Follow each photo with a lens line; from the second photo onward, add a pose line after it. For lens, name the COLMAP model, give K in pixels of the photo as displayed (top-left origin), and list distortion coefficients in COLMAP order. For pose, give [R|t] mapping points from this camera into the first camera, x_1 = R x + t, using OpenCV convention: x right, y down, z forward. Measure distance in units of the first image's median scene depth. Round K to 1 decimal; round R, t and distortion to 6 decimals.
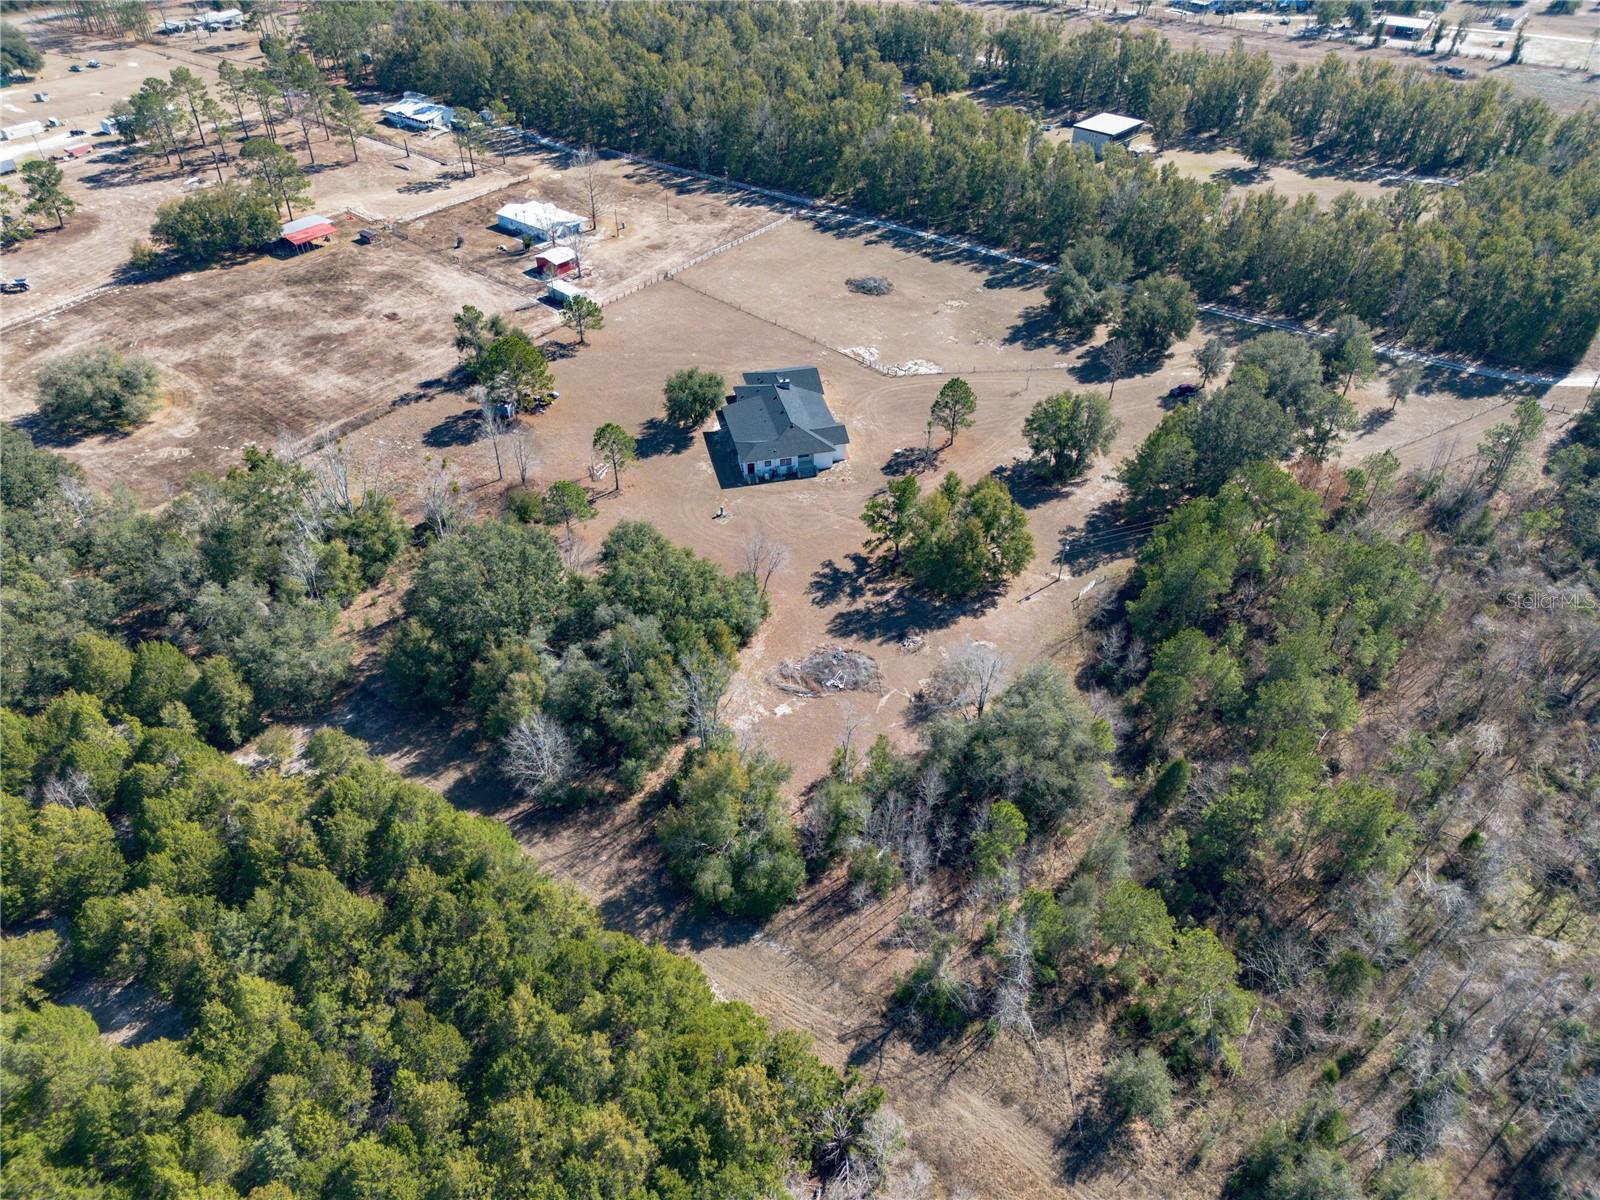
lens RADIAL K [[1119.0, 0, 799.1], [0, 1119.0, 598.6], [0, 0, 1]] dist [0.054787, -0.039018]
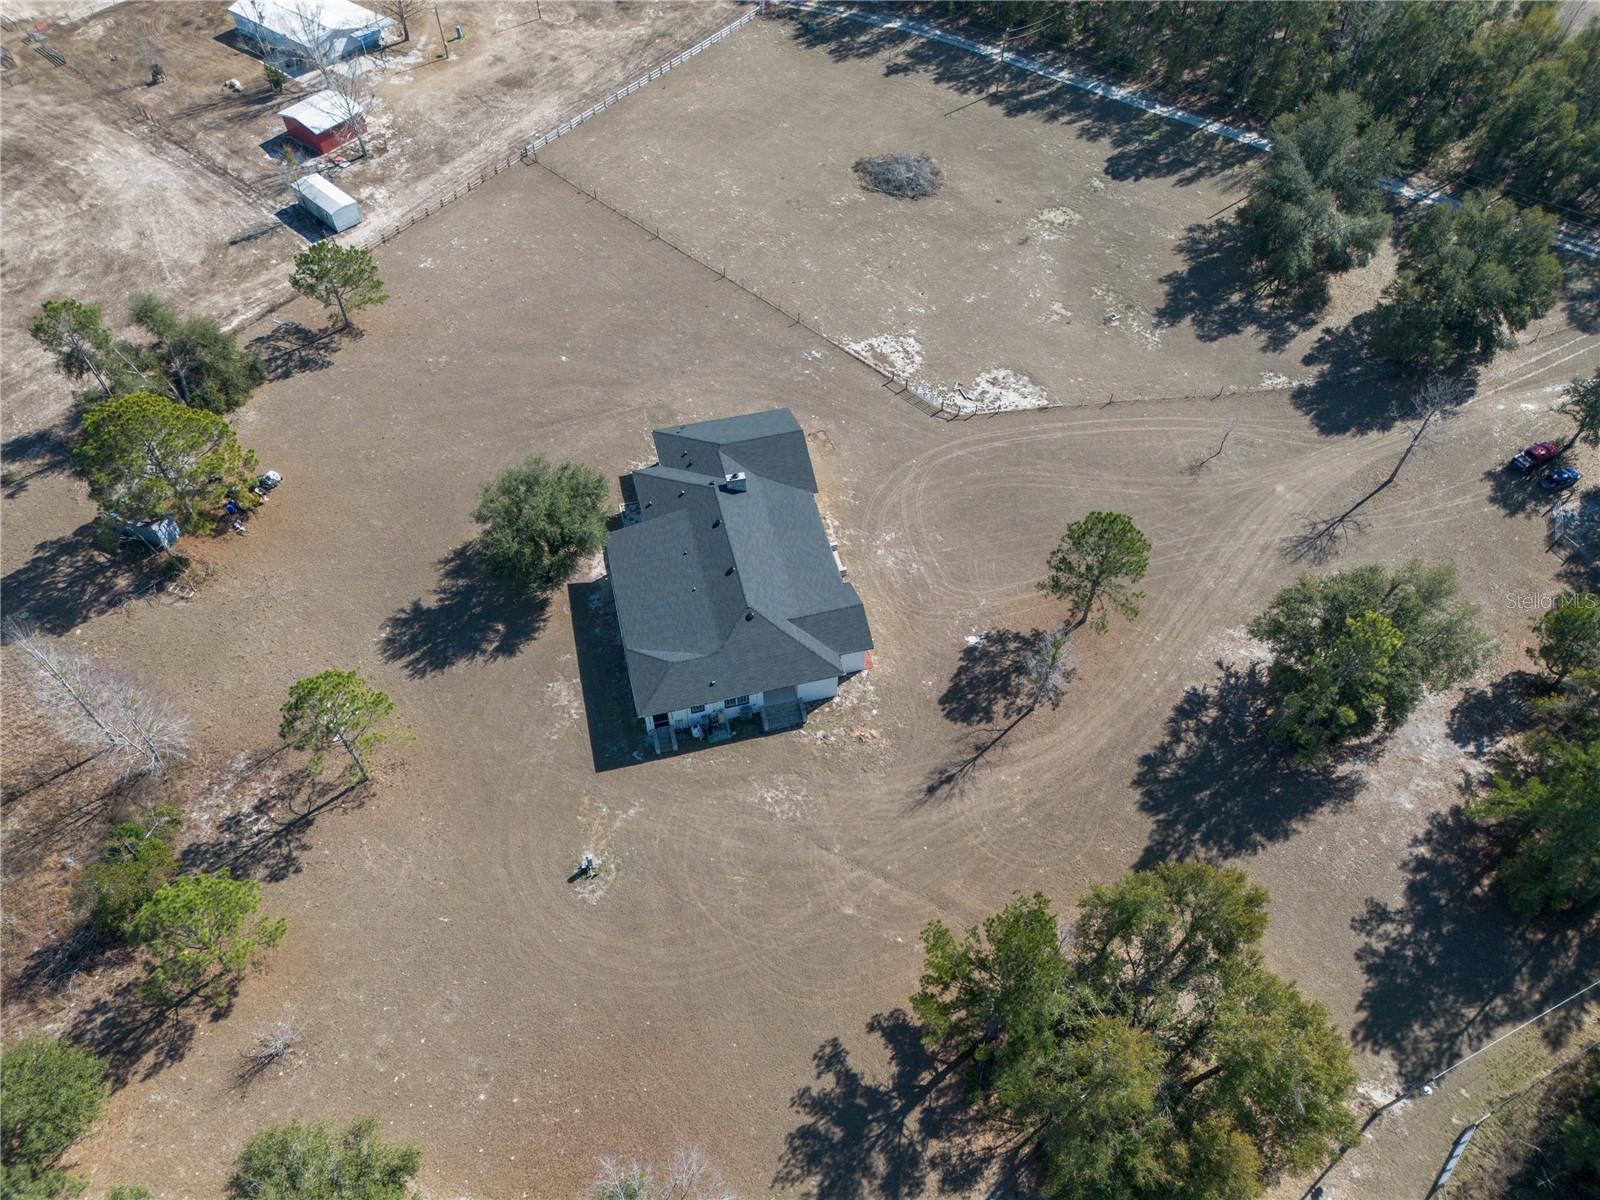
lens RADIAL K [[1119.0, 0, 792.7], [0, 1119.0, 595.9], [0, 0, 1]] dist [0.054787, -0.039018]
pose [[0.999946, -0.005777, 0.008669, 0.006385], [0.003679, 0.974367, 0.224933, -0.226331], [-0.009746, -0.224888, 0.974336, 0.469993]]
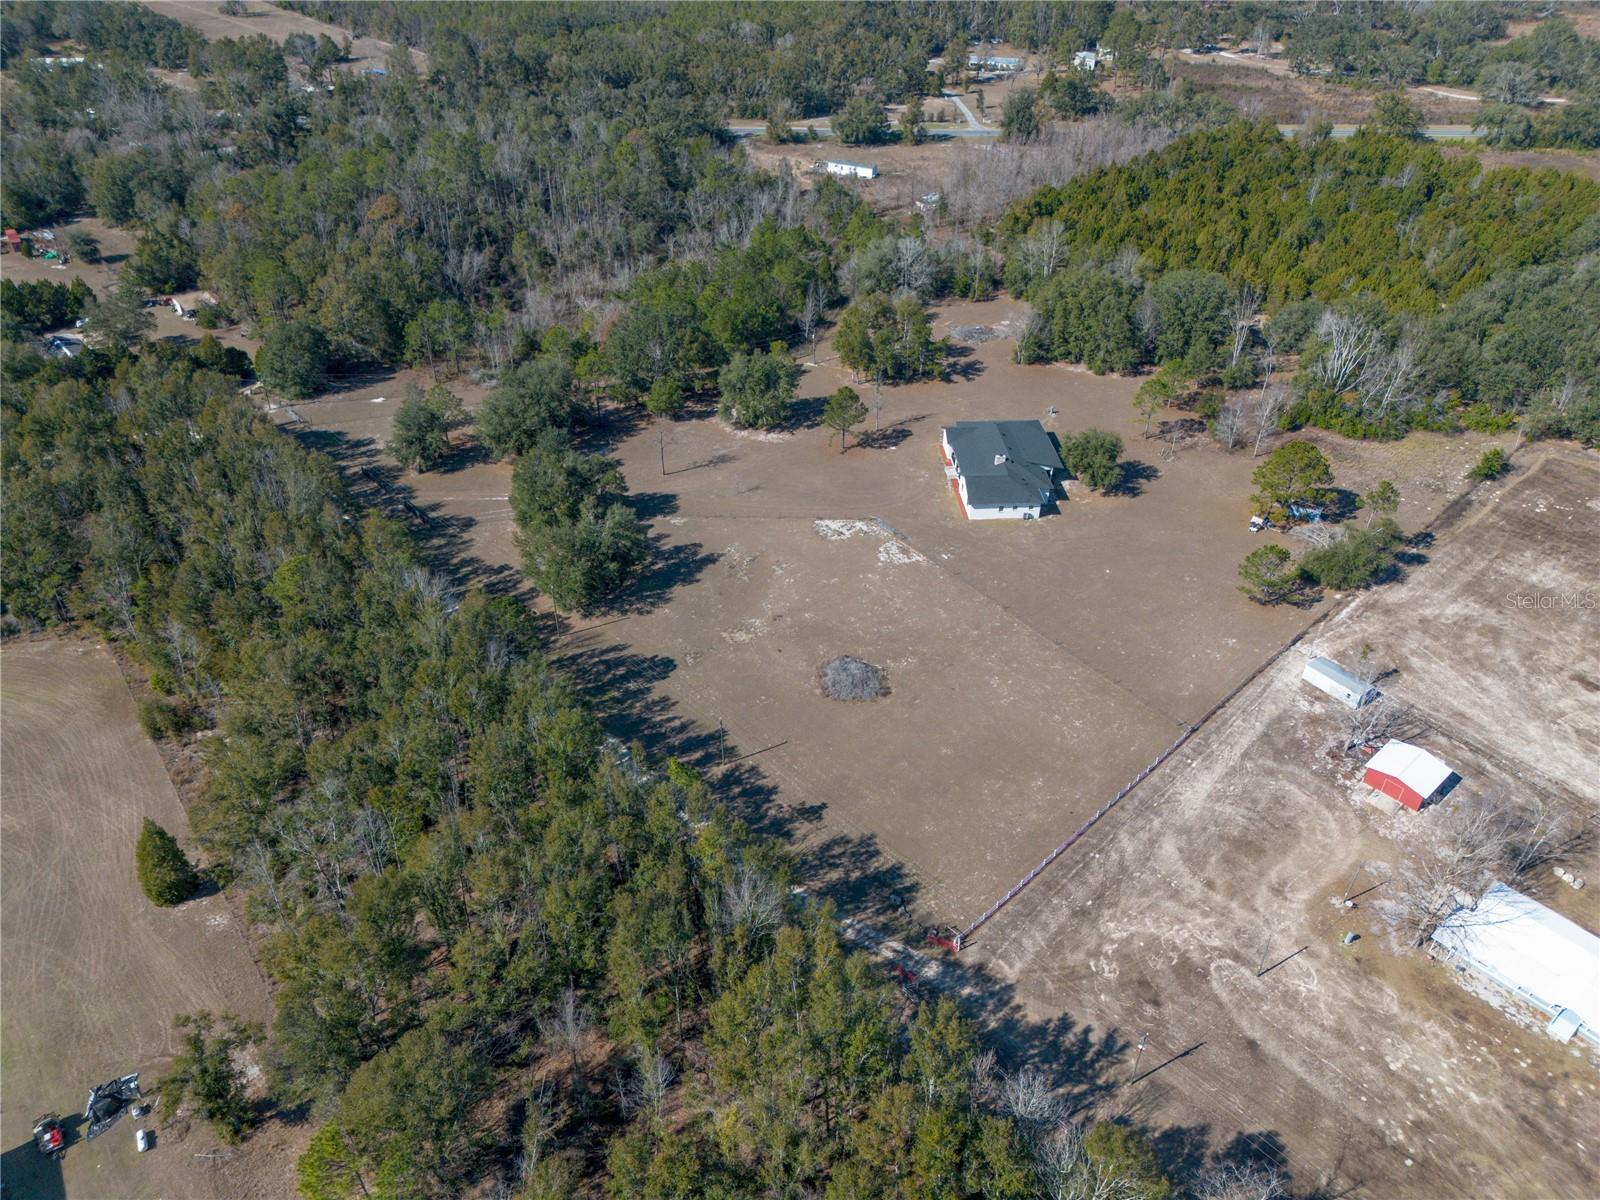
lens RADIAL K [[1119.0, 0, 797.1], [0, 1119.0, 593.6], [0, 0, 1]] dist [0.054787, -0.039018]
pose [[-0.984312, -0.108692, 0.138980, 0.012049], [0.104284, 0.276980, 0.955200, -1.007133], [-0.142318, 0.954708, -0.261300, 1.255074]]
